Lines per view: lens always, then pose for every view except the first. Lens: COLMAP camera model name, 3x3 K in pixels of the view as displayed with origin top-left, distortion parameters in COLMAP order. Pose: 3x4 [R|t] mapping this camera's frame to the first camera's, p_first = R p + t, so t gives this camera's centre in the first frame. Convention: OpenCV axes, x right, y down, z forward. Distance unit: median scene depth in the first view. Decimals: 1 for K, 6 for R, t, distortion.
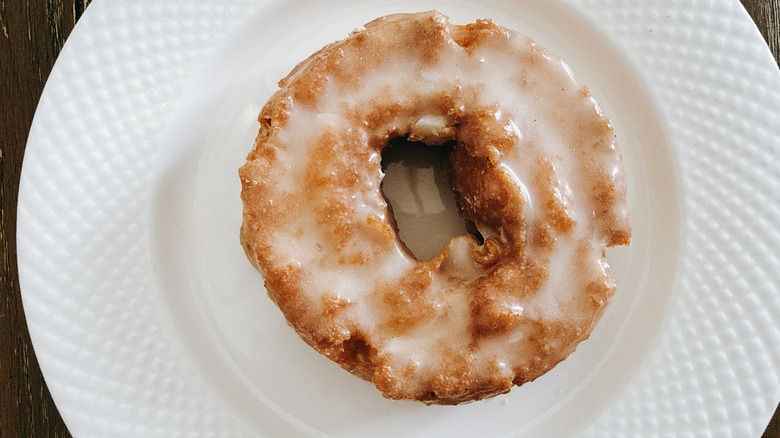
lens RADIAL K [[609.0, 0, 390.0], [0, 609.0, 219.0], [0, 0, 1]] dist [-0.005137, 0.003355]
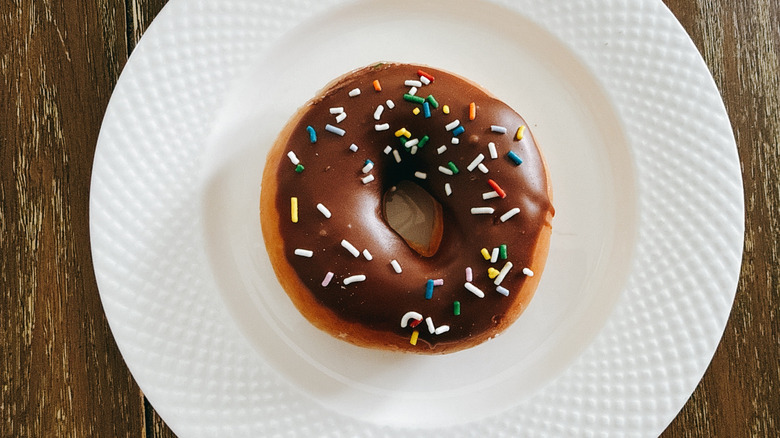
lens RADIAL K [[609.0, 0, 390.0], [0, 609.0, 219.0], [0, 0, 1]] dist [-0.005137, 0.003355]
pose [[0.999443, -0.026406, 0.020417, -0.042063], [0.026886, 0.999360, -0.023582, 0.061258], [-0.019782, 0.024118, 0.999513, -0.214374]]
